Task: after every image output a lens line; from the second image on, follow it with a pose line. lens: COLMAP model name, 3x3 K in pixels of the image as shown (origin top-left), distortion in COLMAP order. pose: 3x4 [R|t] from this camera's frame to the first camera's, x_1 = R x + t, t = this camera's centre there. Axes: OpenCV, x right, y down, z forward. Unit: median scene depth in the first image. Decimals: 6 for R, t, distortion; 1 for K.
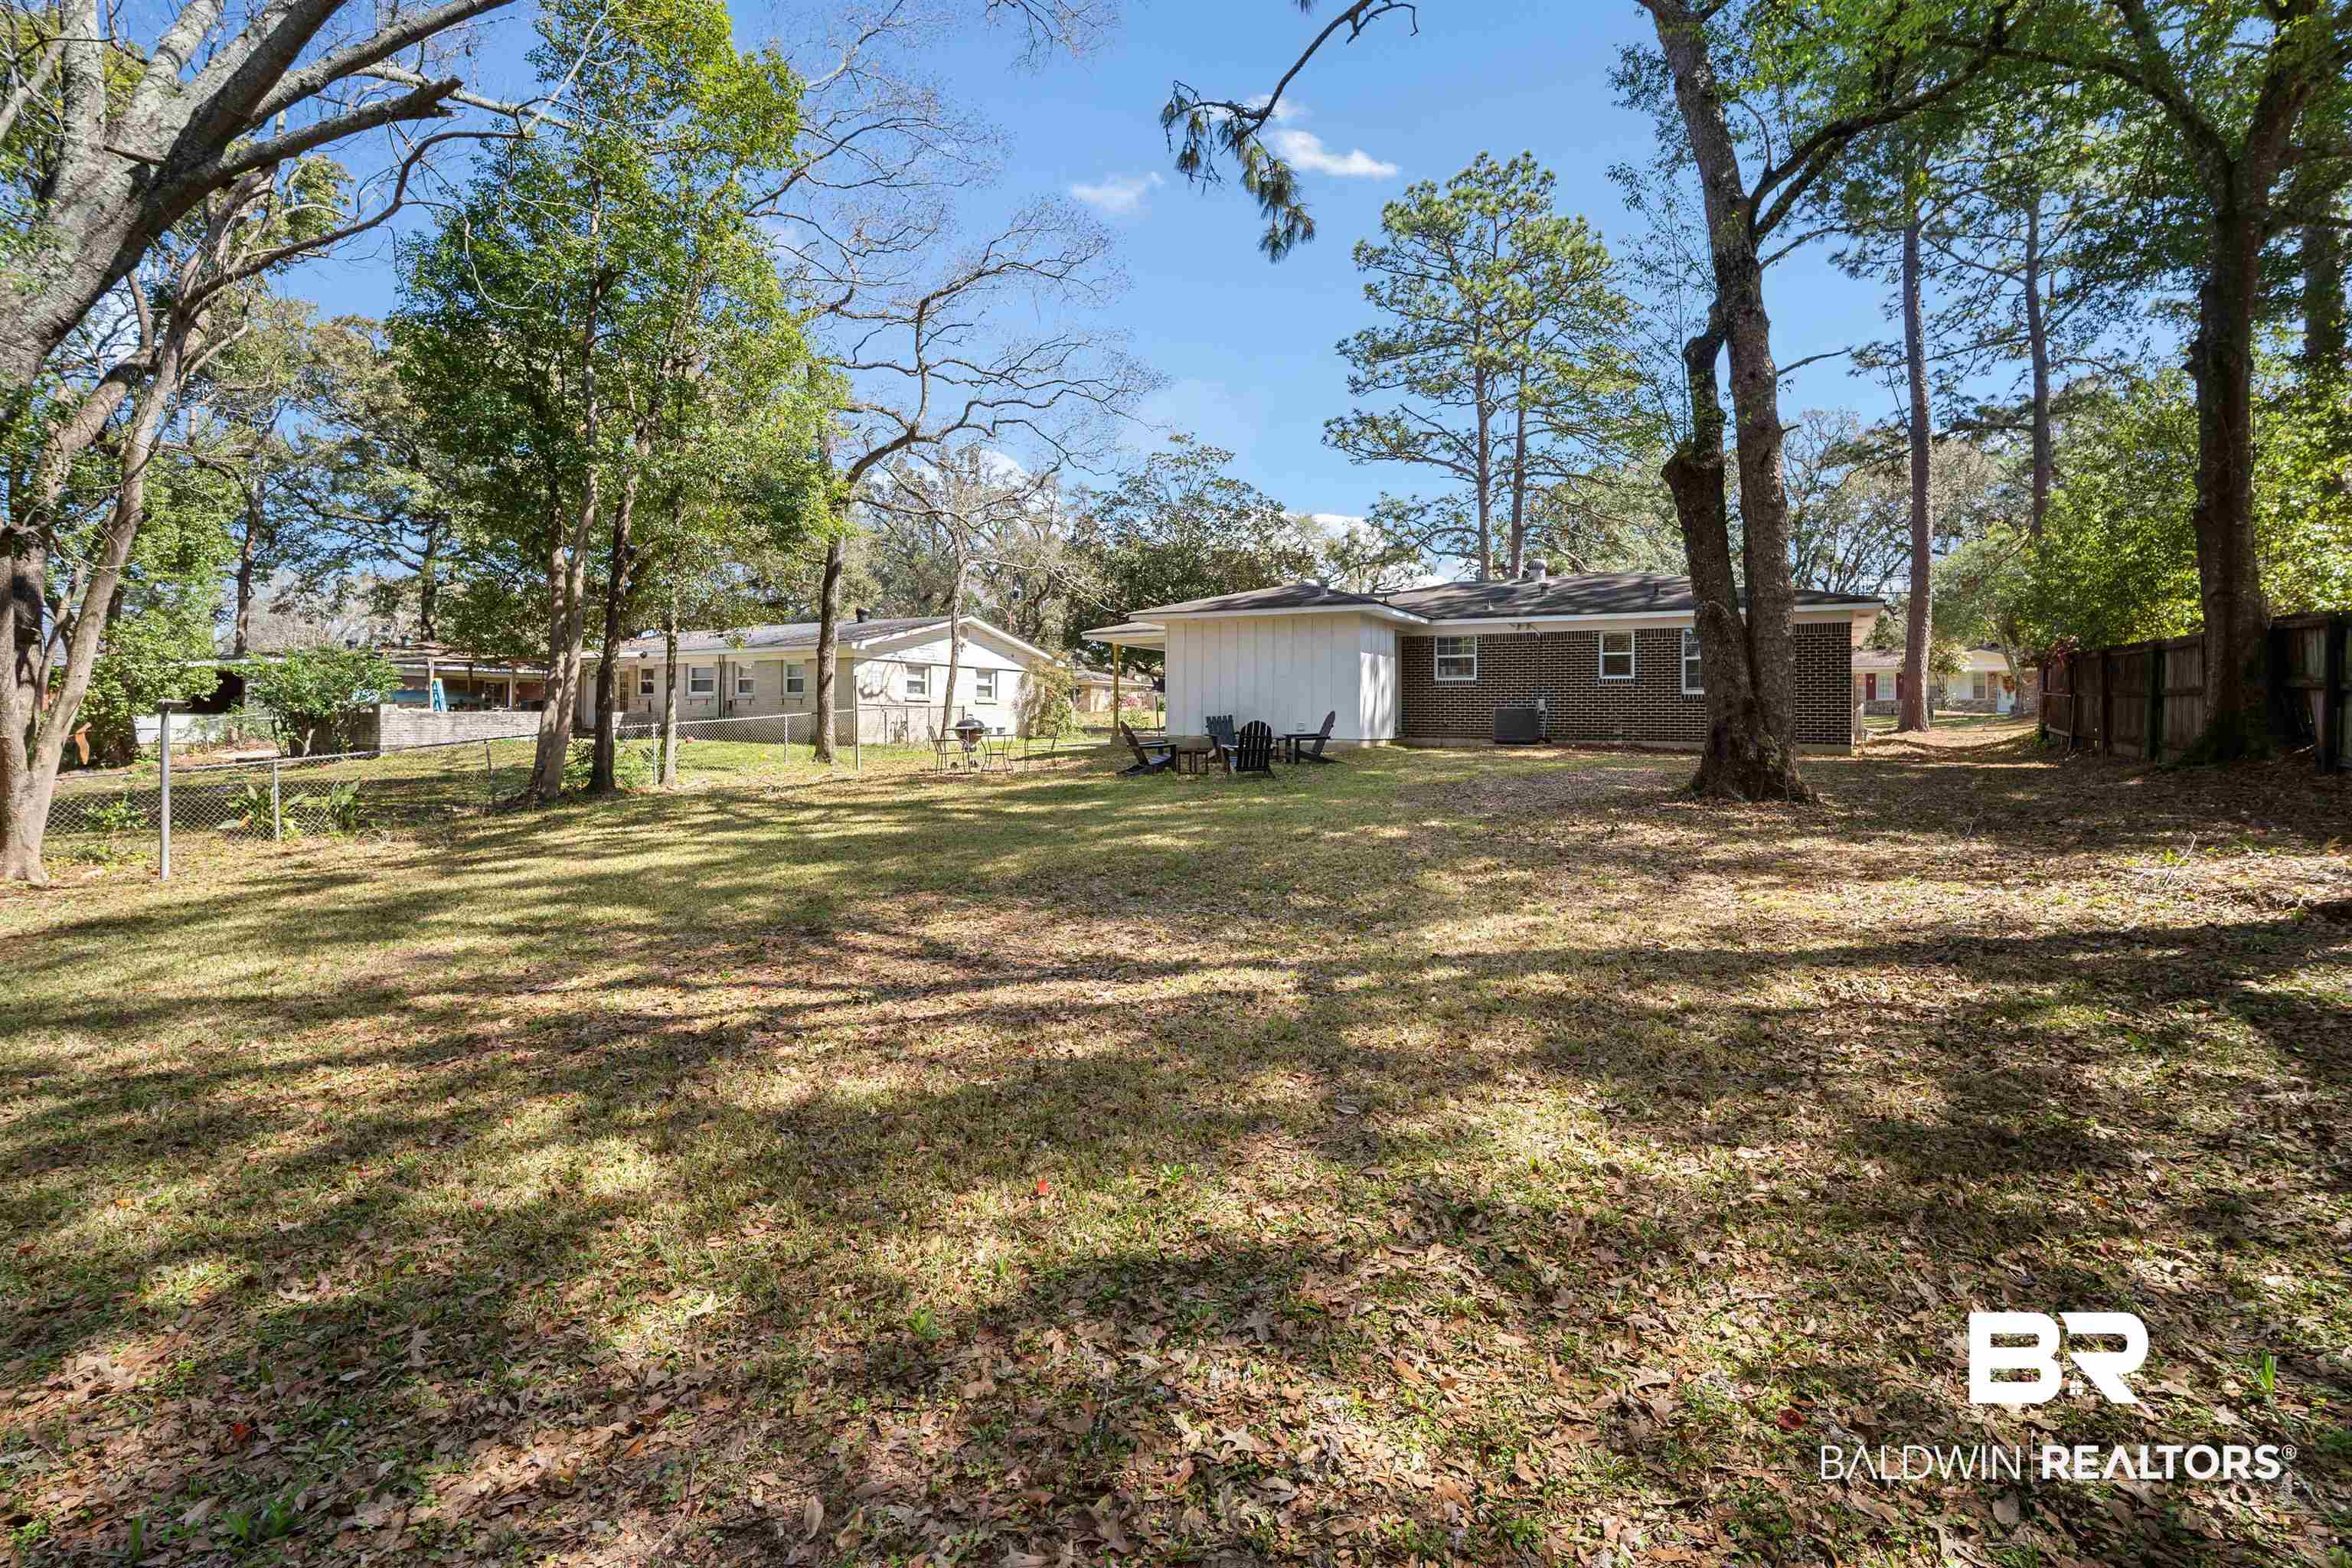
lens RADIAL K [[1040.2, 0, 1194.9], [0, 1040.2, 776.5], [0, 0, 1]] dist [-0.001817, 0.000381]
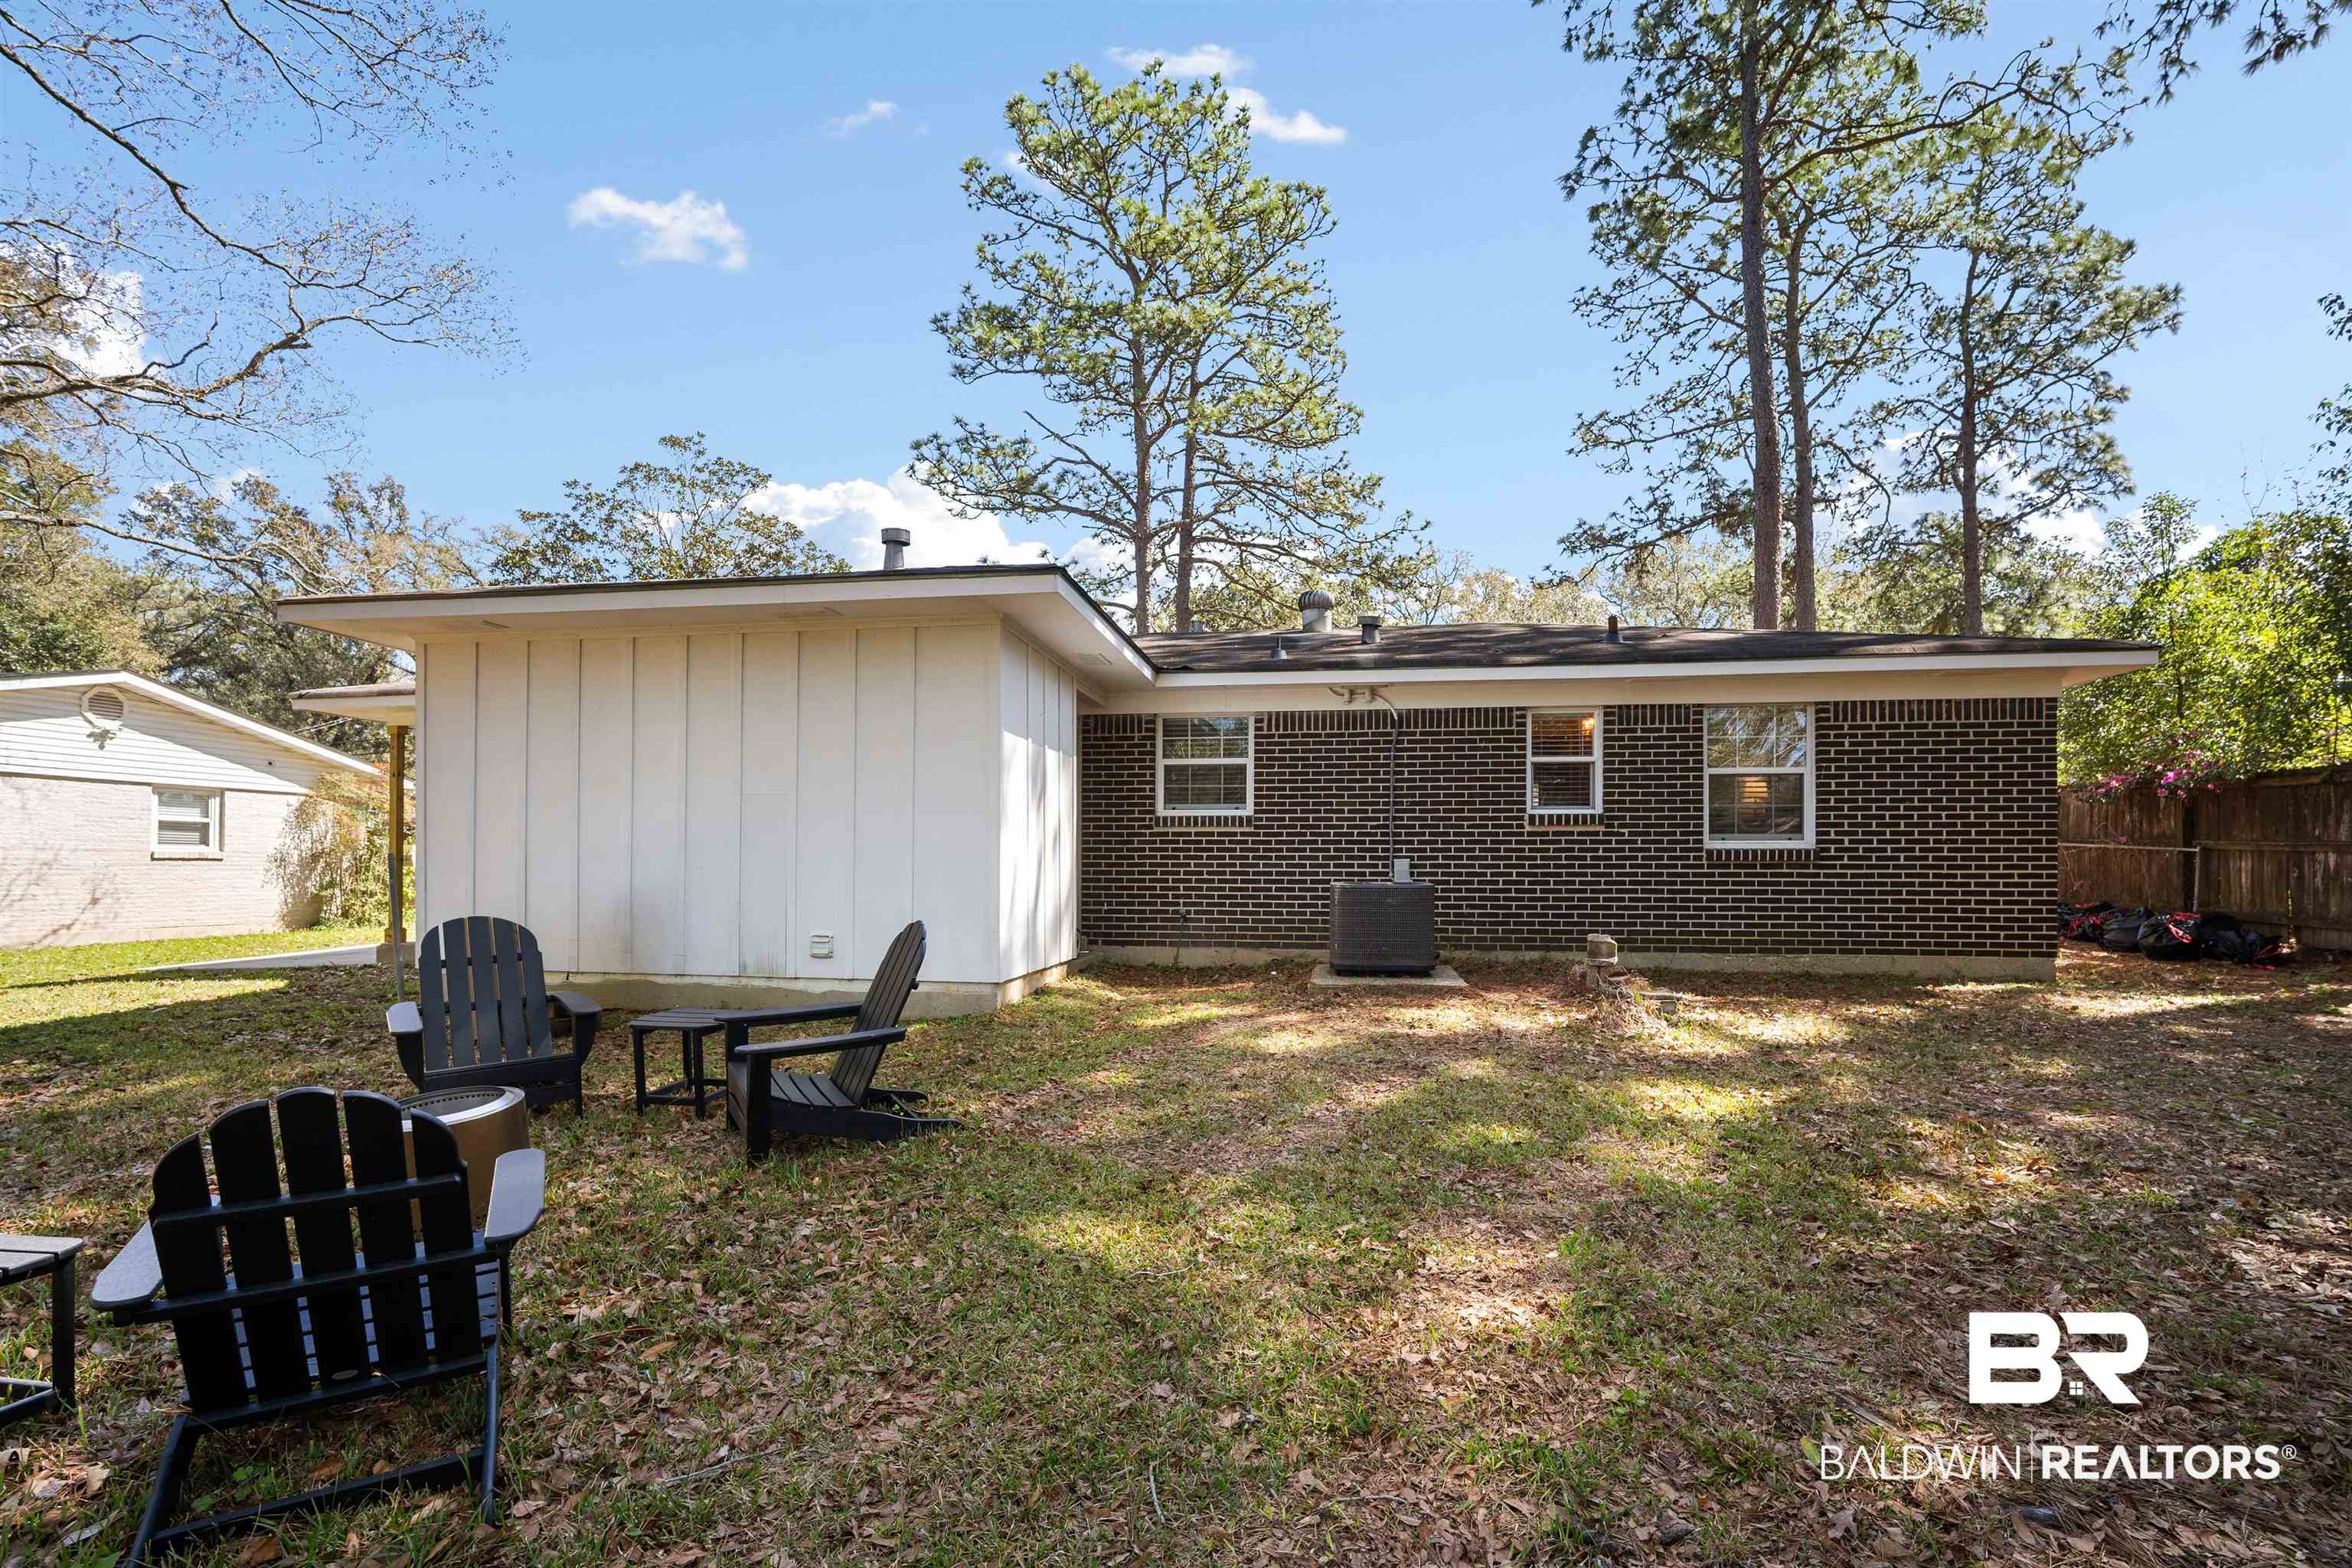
lens RADIAL K [[1040.2, 0, 1194.9], [0, 1040.2, 776.5], [0, 0, 1]] dist [-0.001817, 0.000381]
pose [[0.925562, 0.025977, 0.377703, 0.050004], [0.026203, 0.990855, -0.132359, -0.031915], [-0.377687, 0.132403, 0.916418, 0.375447]]
